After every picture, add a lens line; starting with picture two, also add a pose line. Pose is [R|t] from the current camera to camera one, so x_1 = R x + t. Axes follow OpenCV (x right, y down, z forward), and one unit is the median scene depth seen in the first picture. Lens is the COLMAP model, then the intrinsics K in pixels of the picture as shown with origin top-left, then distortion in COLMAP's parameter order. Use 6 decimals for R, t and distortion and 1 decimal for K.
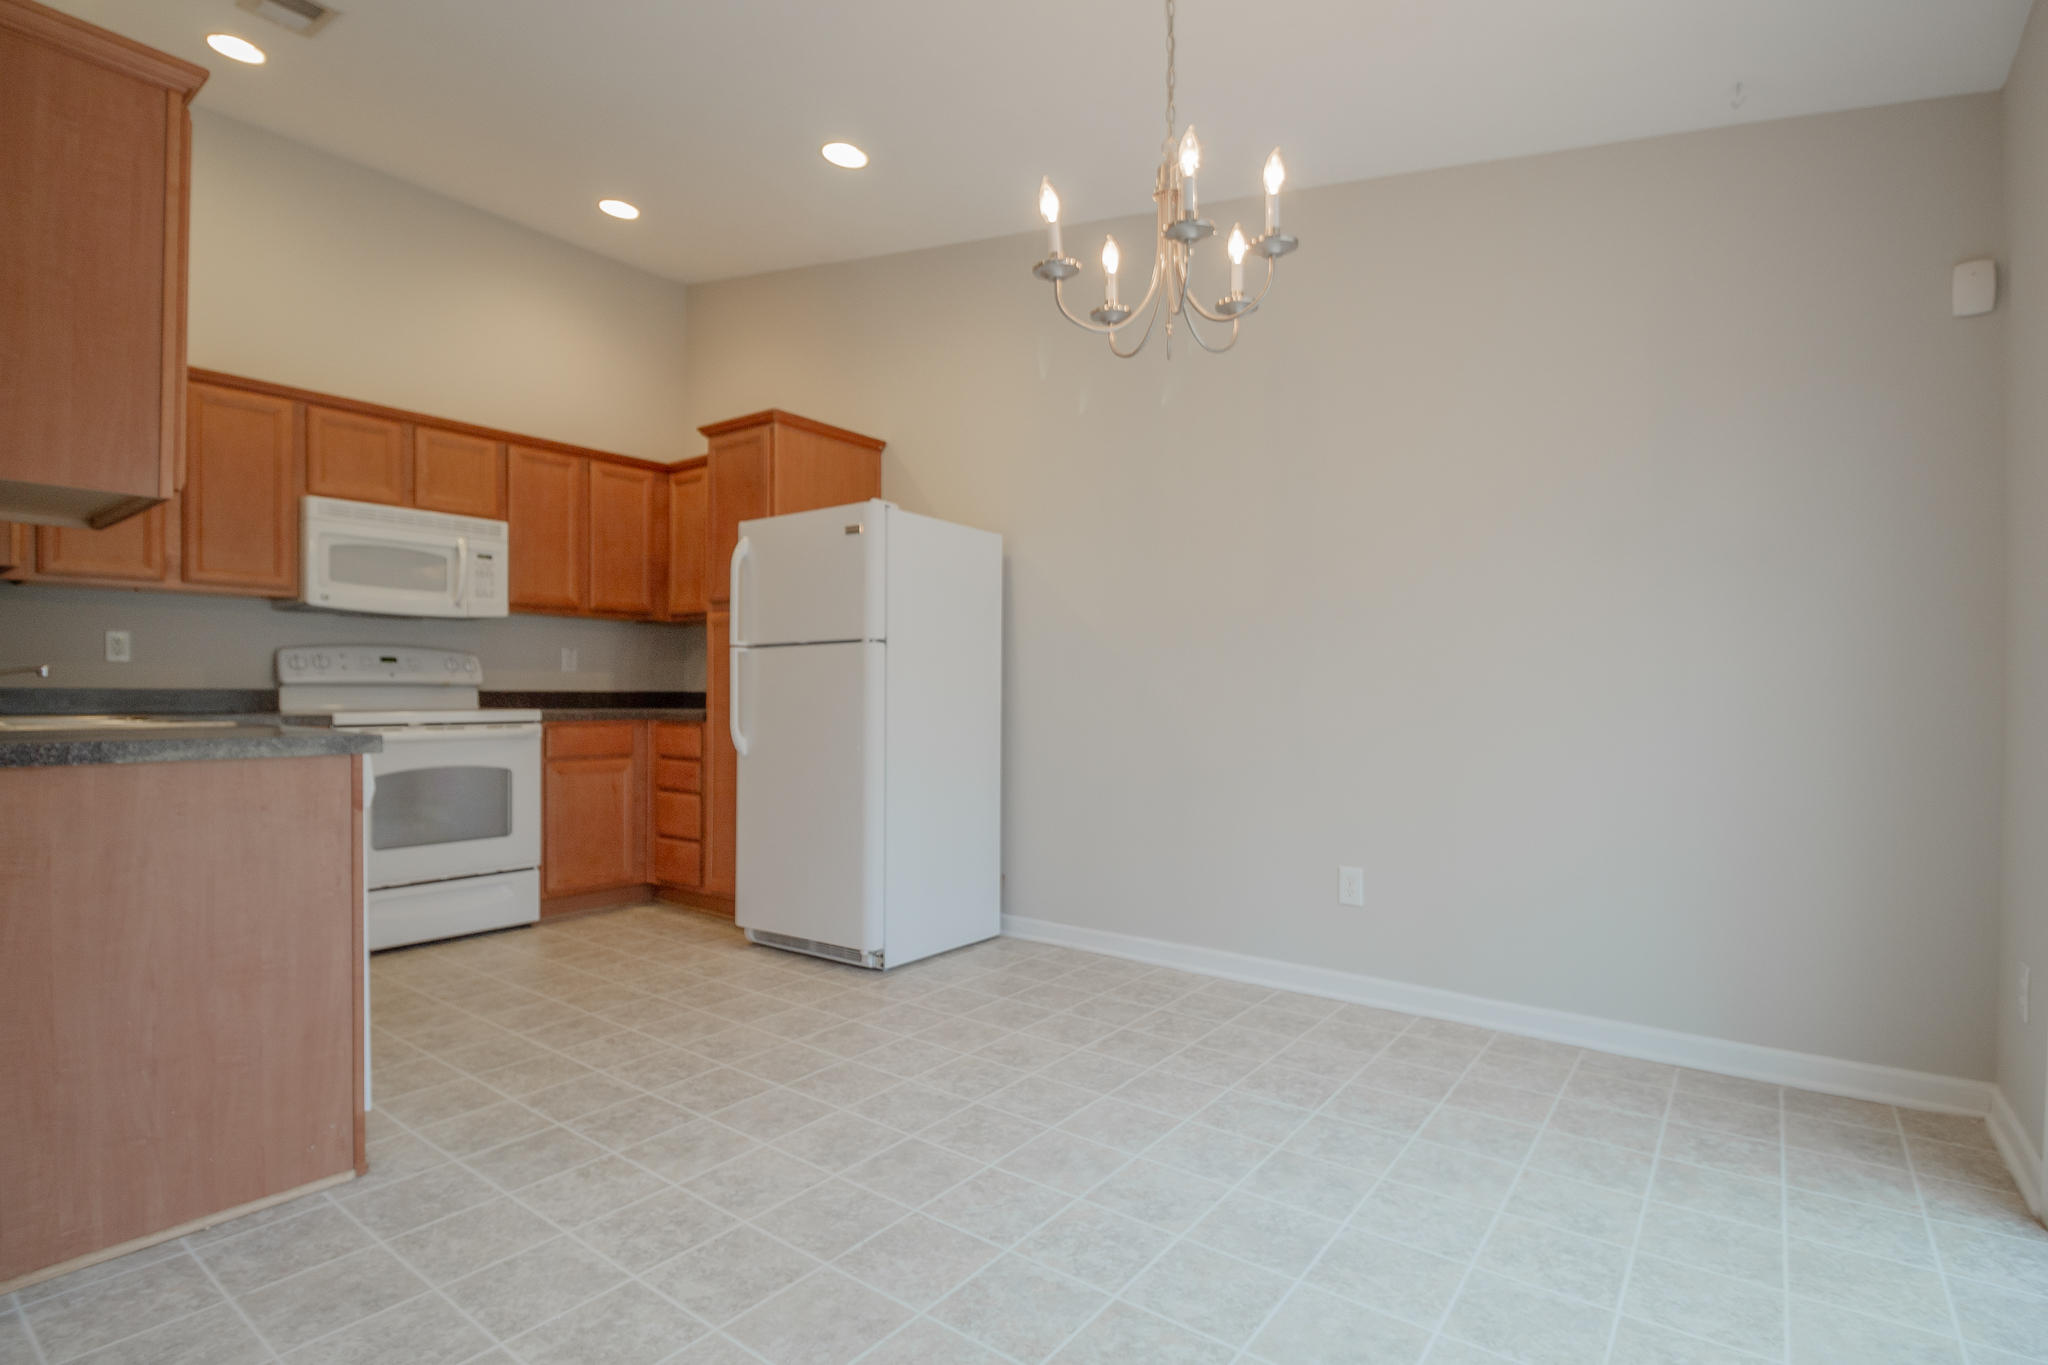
lens RADIAL K [[978.6, 0, 1032.2], [0, 978.6, 699.6], [0, 0, 1]] dist [0.000572, -0.016139]
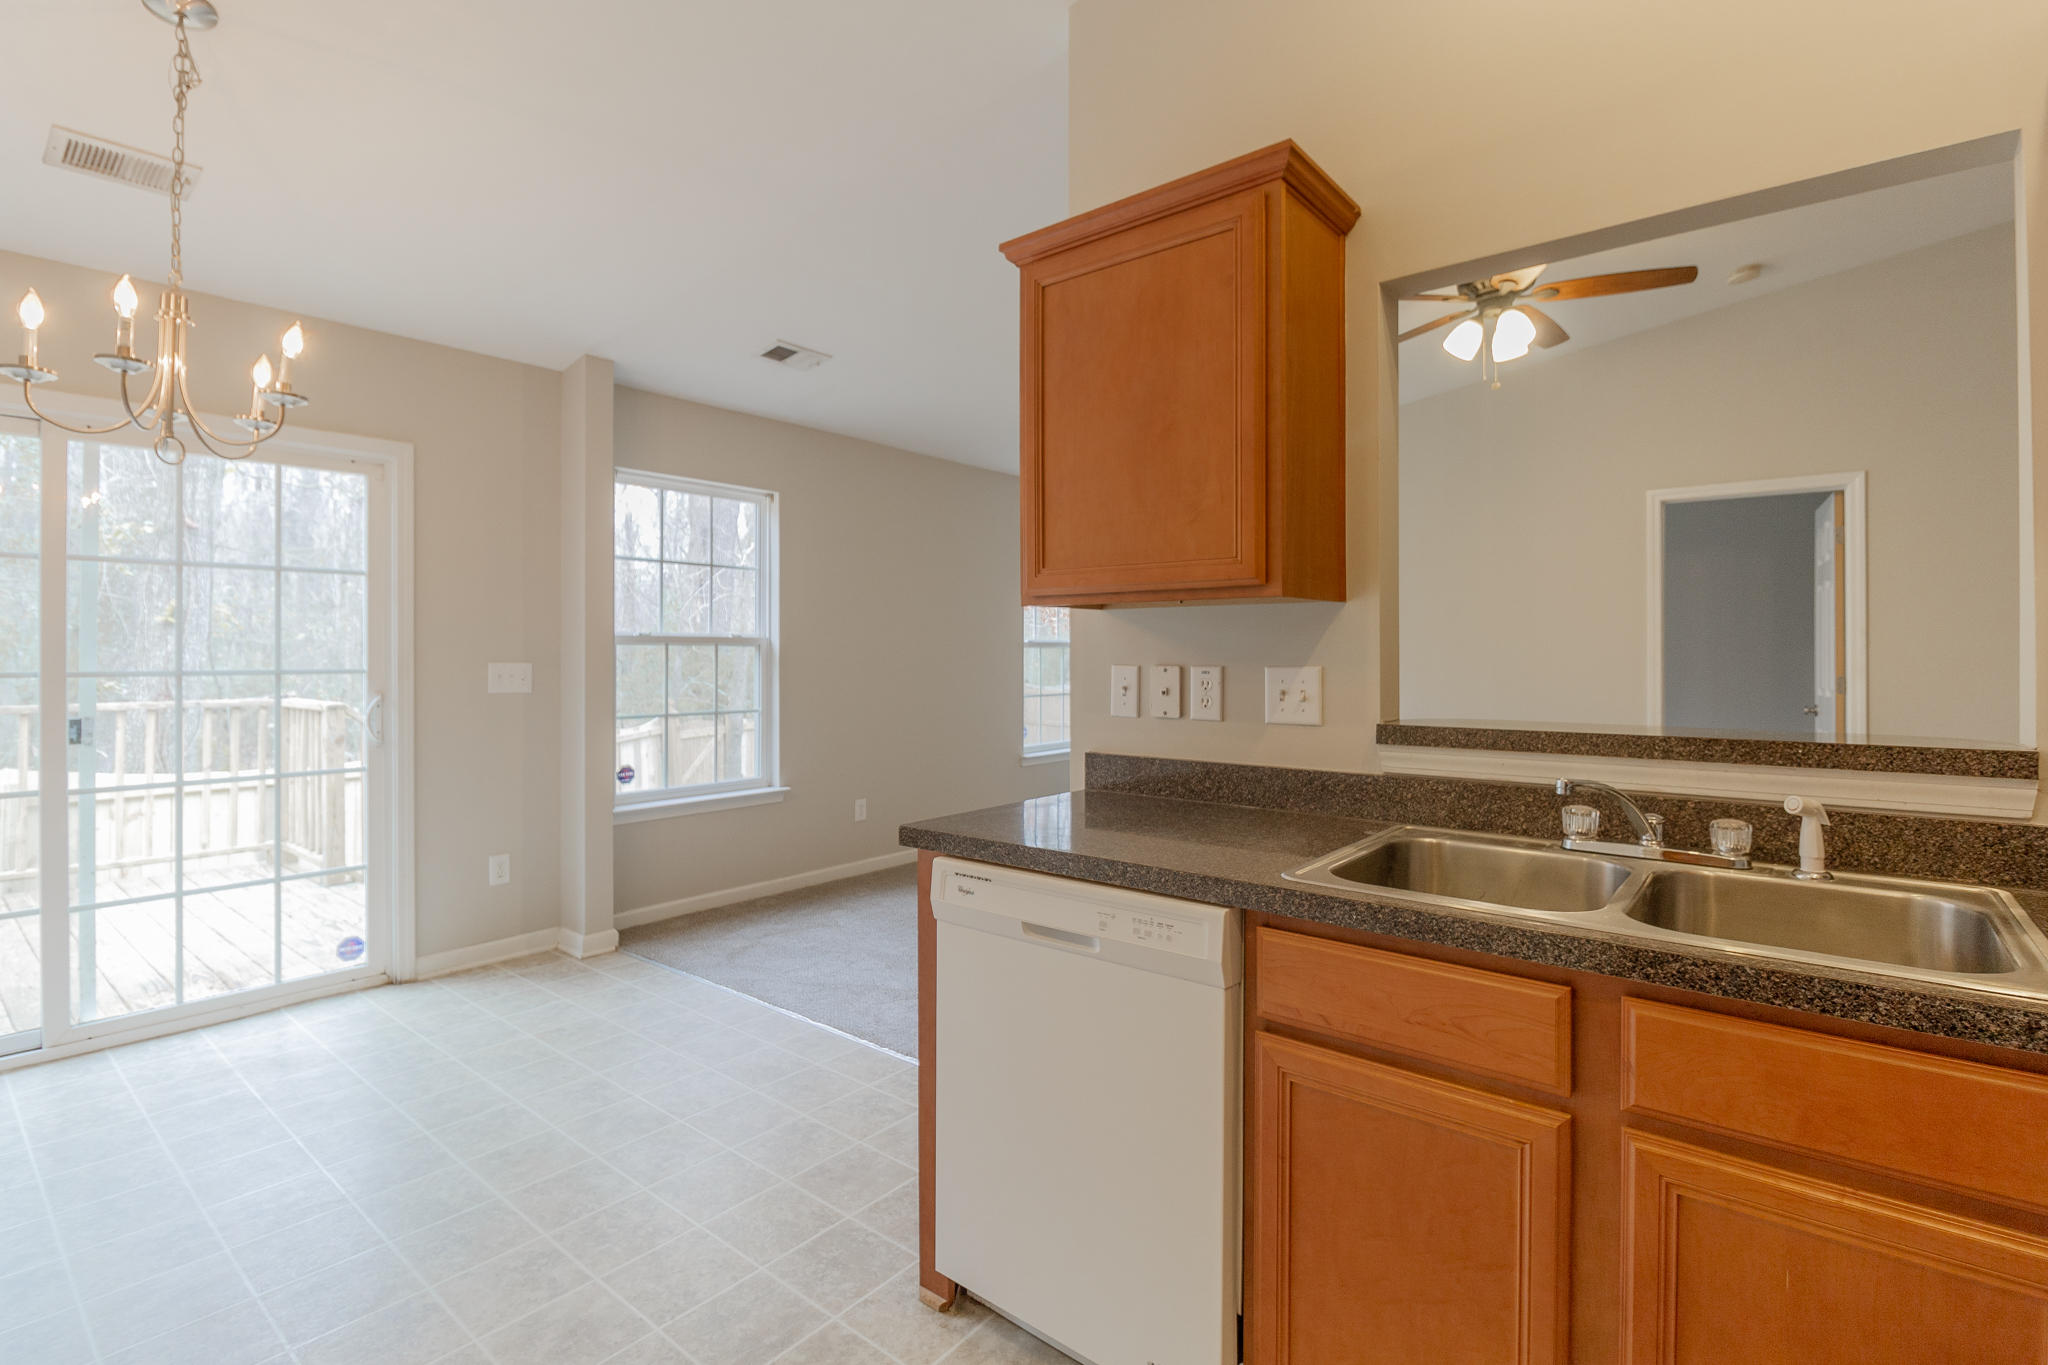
lens RADIAL K [[957.4, 0, 1022.6], [0, 957.4, 654.6], [0, 0, 1]] dist [-0.000085, -0.012375]
pose [[-0.998601, -0.004932, 0.052651, -0.417297], [-0.004293, 0.999916, 0.012244, -0.070392], [-0.052707, 0.012001, -0.998538, 0.957320]]
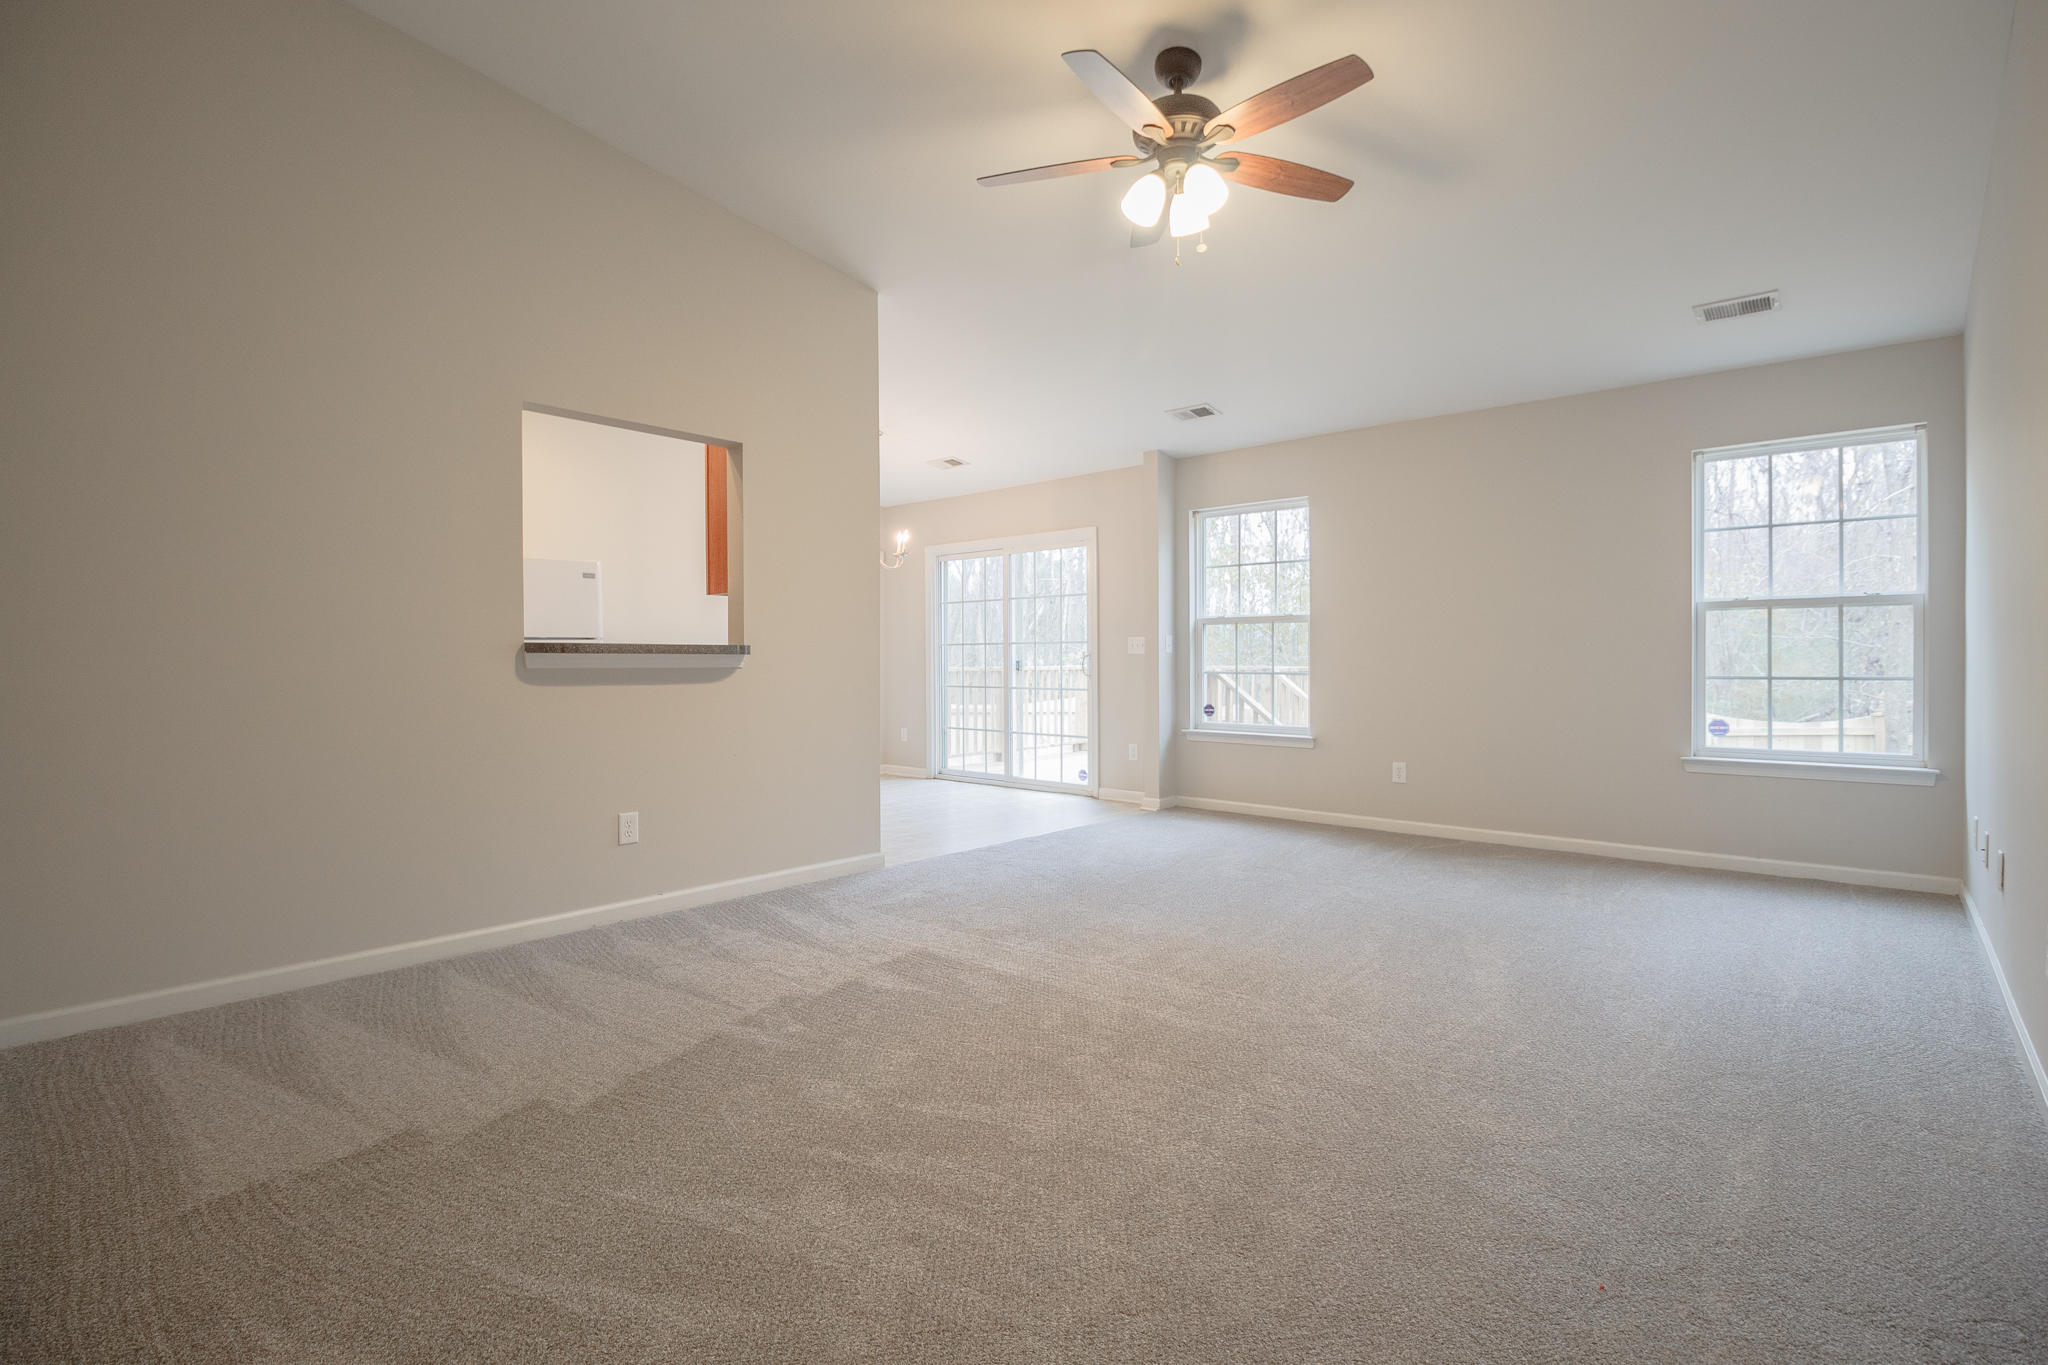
lens RADIAL K [[983.3, 0, 1038.1], [0, 983.3, 667.2], [0, 0, 1]] dist [-0.000071, -0.000166]
pose [[0.081225, -0.014876, 0.996585, -1.643132], [0.015196, 0.999791, 0.013686, -0.020179], [-0.996580, 0.014033, 0.081434, 0.041650]]
